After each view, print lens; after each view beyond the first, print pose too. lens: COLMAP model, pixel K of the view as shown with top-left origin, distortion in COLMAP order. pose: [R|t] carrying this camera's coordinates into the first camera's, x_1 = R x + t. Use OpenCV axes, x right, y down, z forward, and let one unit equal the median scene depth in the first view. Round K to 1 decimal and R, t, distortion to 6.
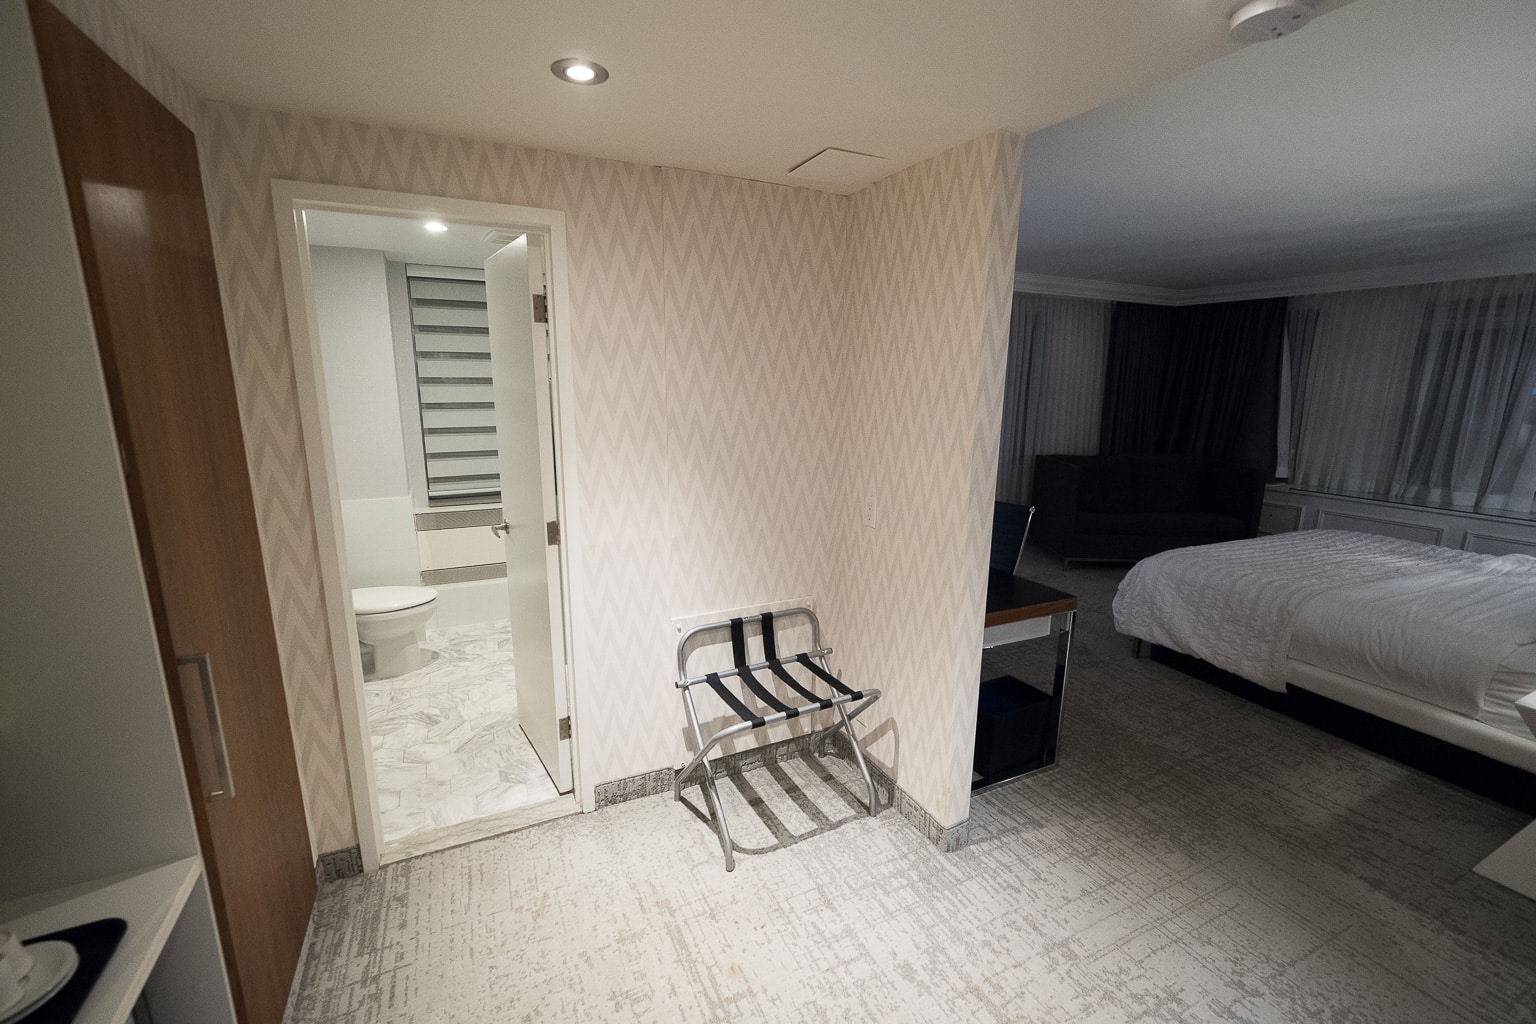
lens RADIAL K [[636.6, 0, 770.4], [0, 636.6, 514.1], [0, 0, 1]] dist [-0.007619, 0.001026]
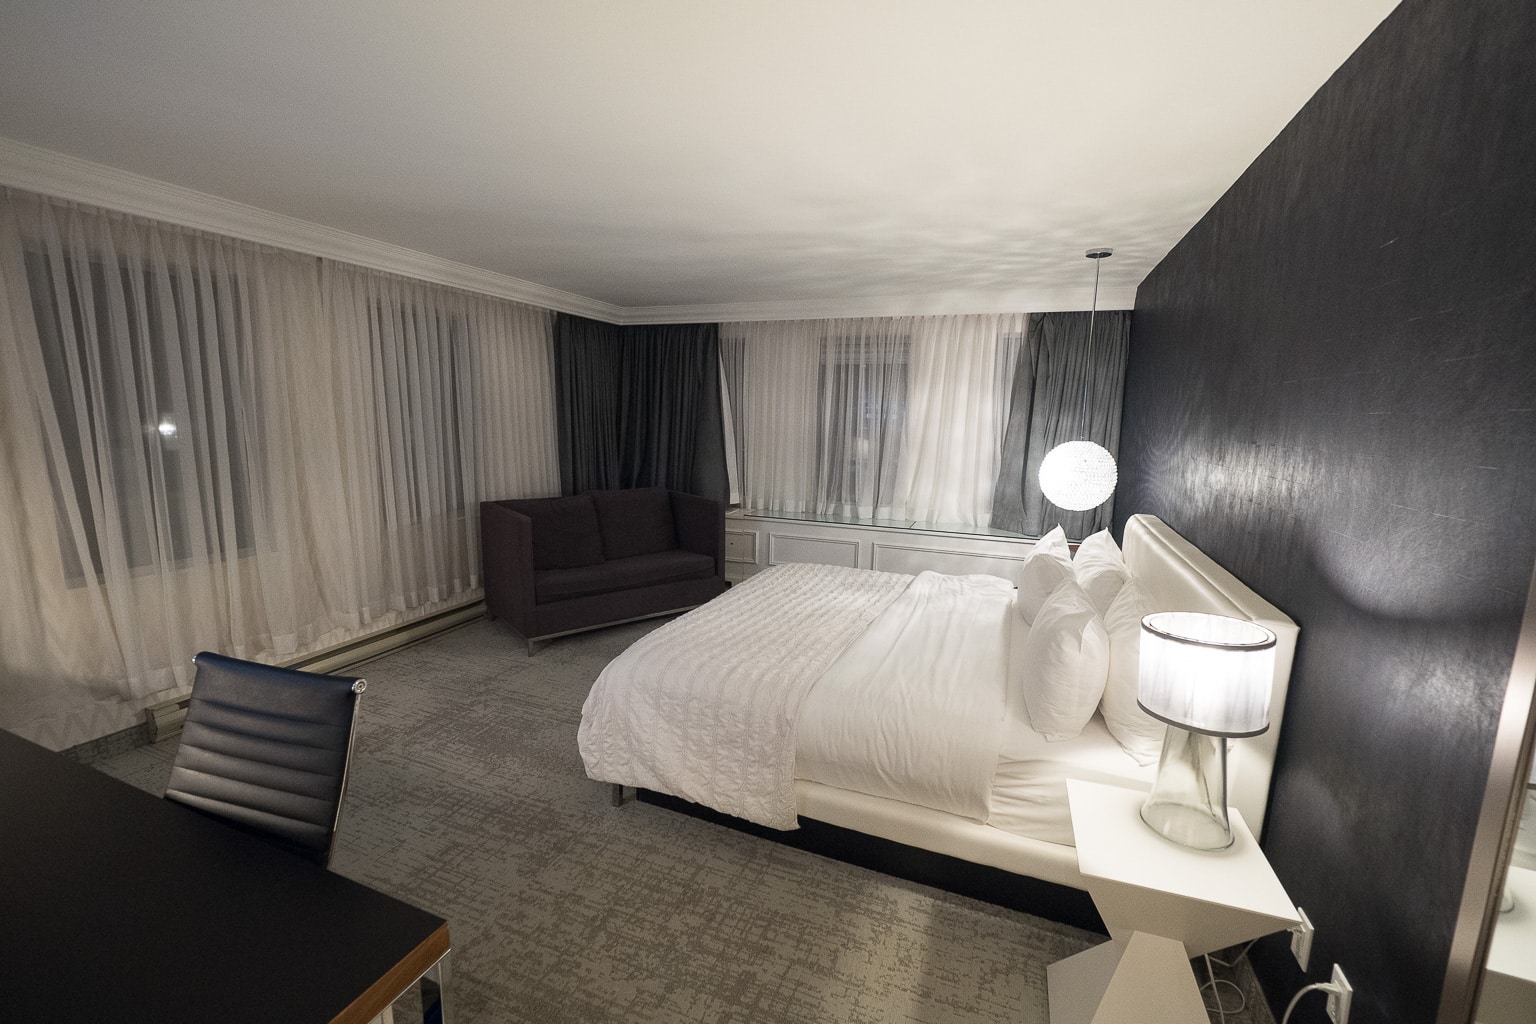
lens RADIAL K [[636.6, 0, 770.0], [0, 636.6, 517.2], [0, 0, 1]] dist [-0.007619, 0.001026]
pose [[0.728461, -0.105525, 0.676912, 0.209574], [0.128116, 0.991618, 0.016713, -0.059215], [-0.673002, 0.074548, 0.735874, 0.288377]]
